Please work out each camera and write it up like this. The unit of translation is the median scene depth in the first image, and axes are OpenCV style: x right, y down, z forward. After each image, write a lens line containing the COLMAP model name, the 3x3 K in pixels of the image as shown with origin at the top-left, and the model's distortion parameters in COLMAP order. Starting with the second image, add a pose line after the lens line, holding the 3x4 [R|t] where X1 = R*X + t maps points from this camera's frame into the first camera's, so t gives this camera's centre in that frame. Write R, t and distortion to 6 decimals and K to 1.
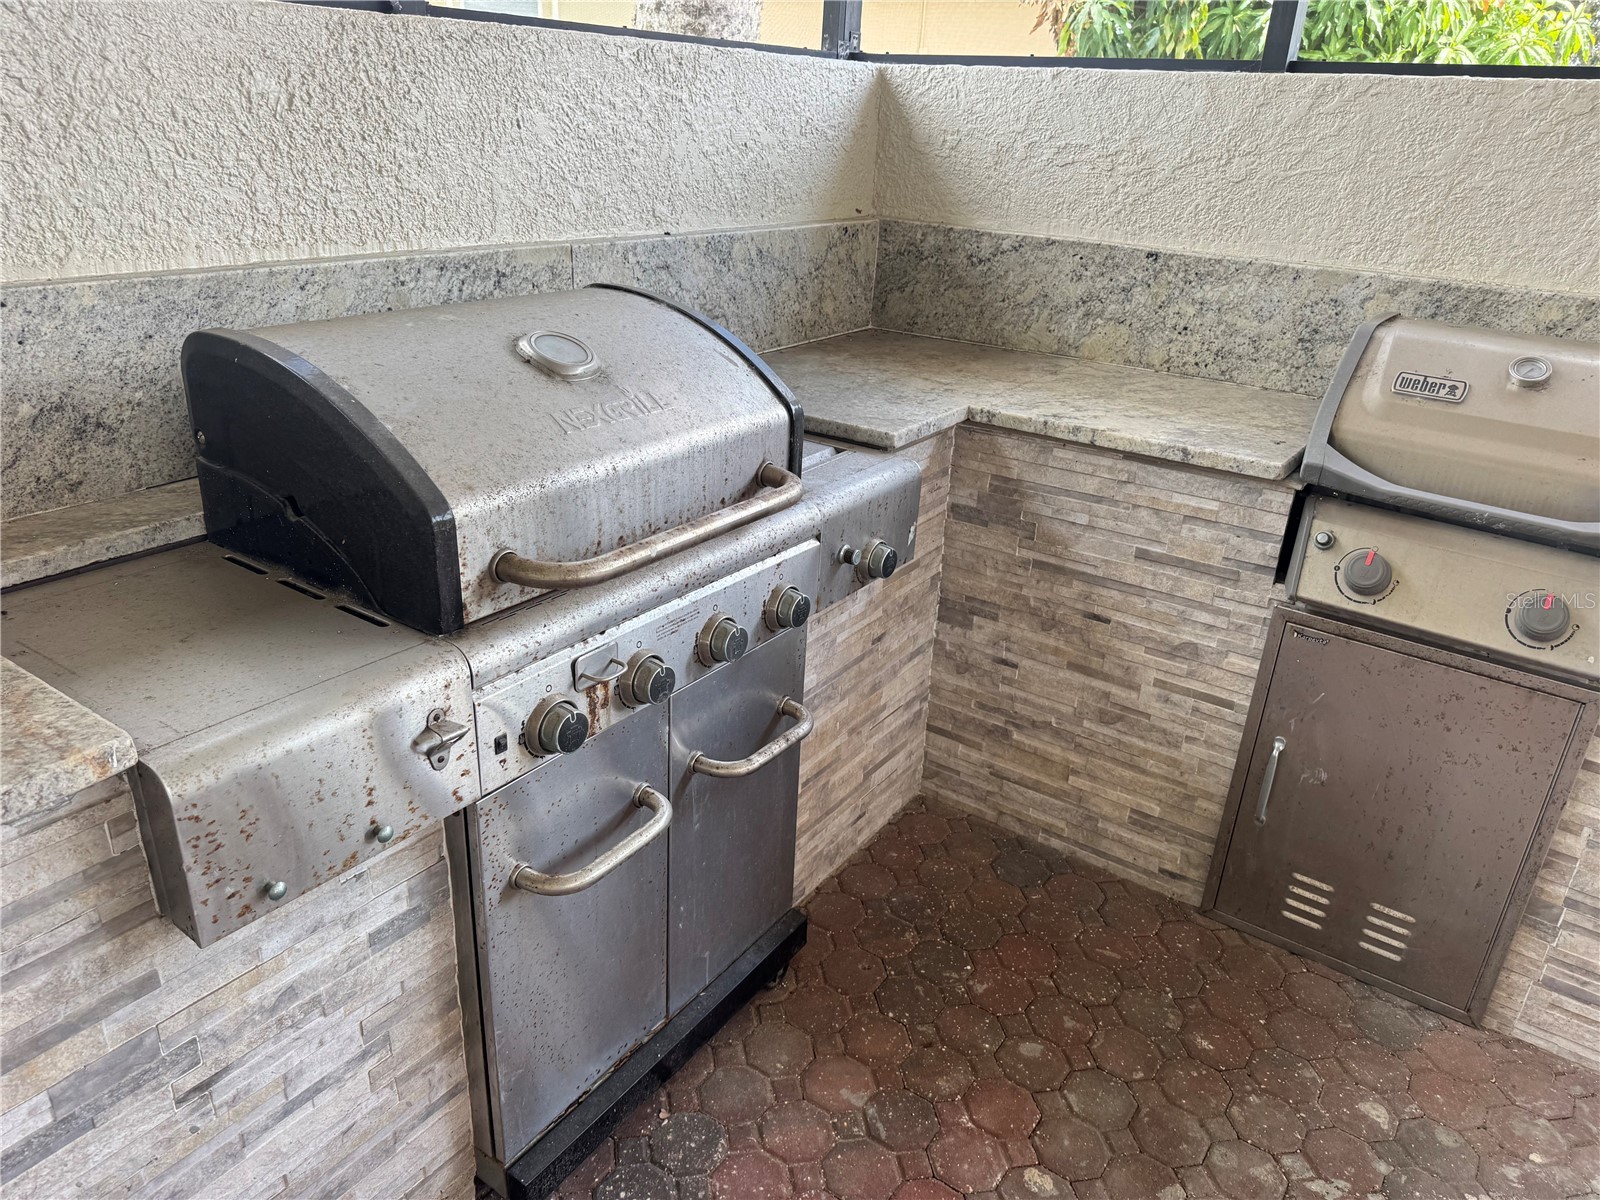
lens RADIAL K [[1133.7, 0, 801.7], [0, 1133.7, 612.1], [0, 0, 1]] dist [0.051666, -0.073267]
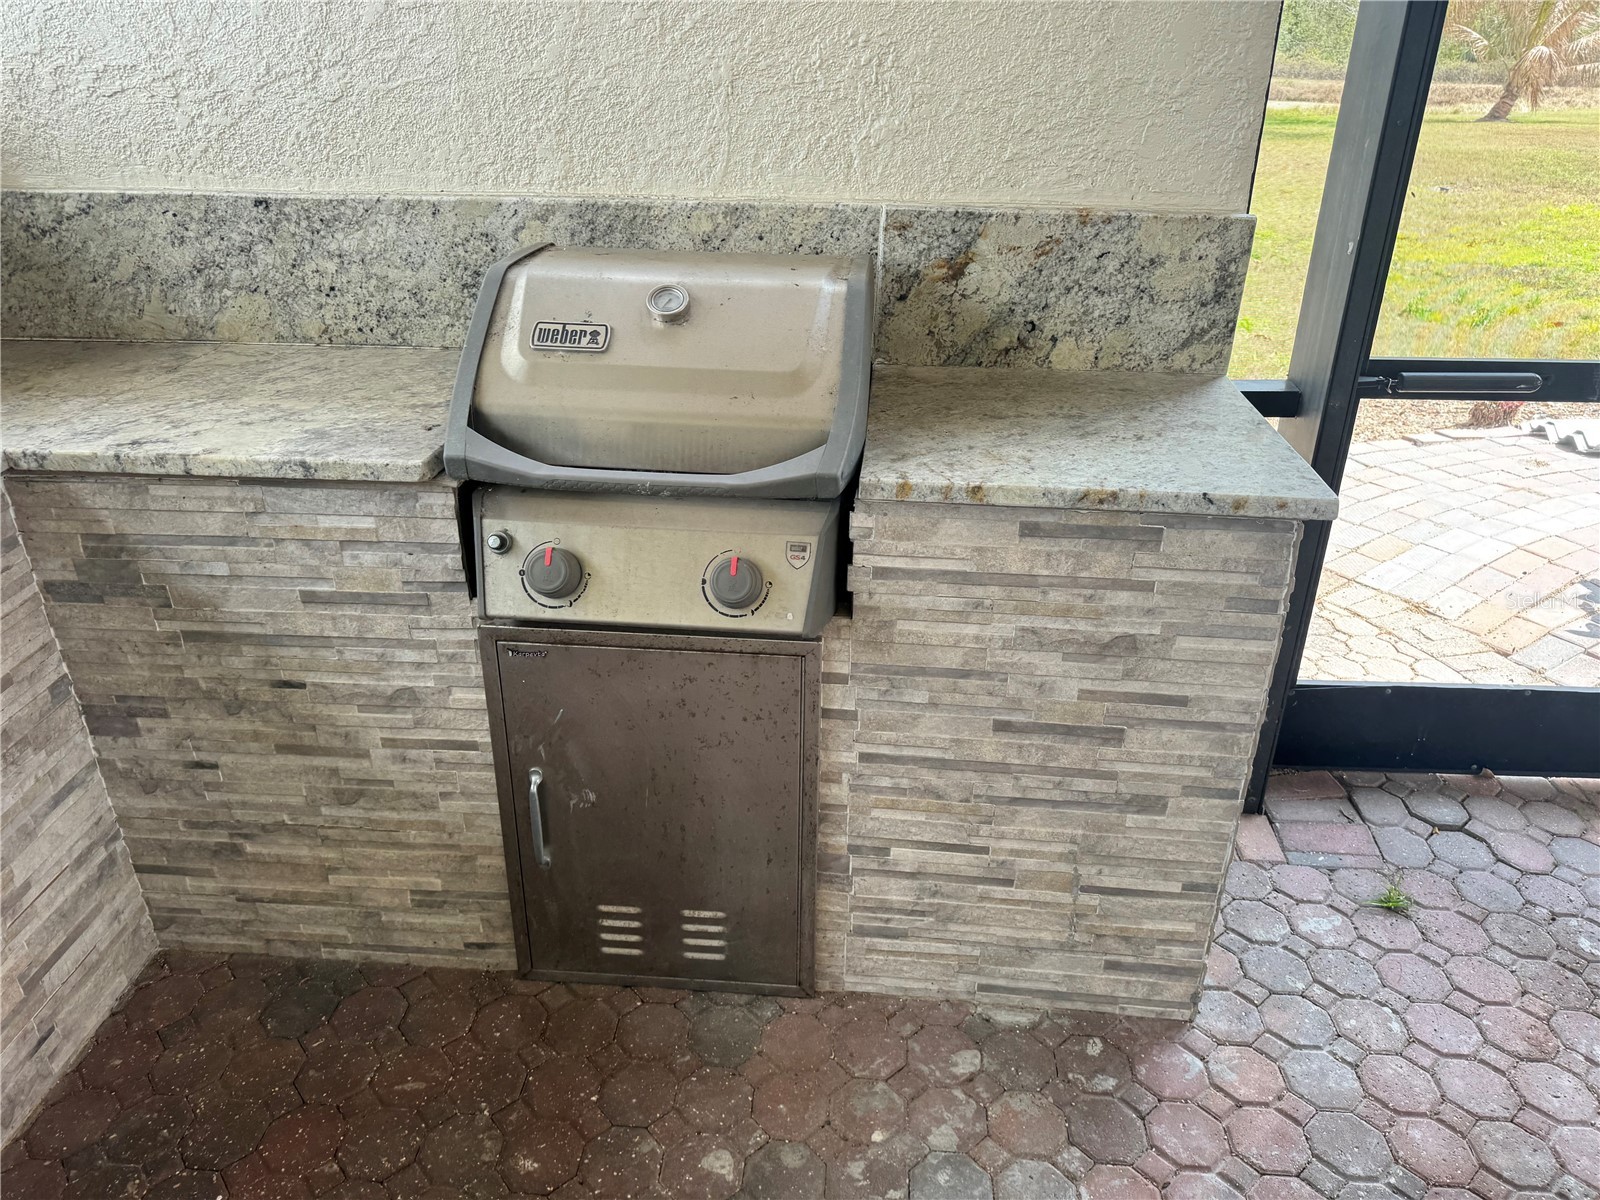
lens RADIAL K [[1133.7, 0, 801.7], [0, 1133.7, 612.1], [0, 0, 1]] dist [0.051666, -0.073267]
pose [[0.853955, -0.273086, 0.442928, 0.232384], [0.245327, 0.961970, 0.120115, -0.051202], [-0.458886, 0.006090, 0.888475, 0.151967]]
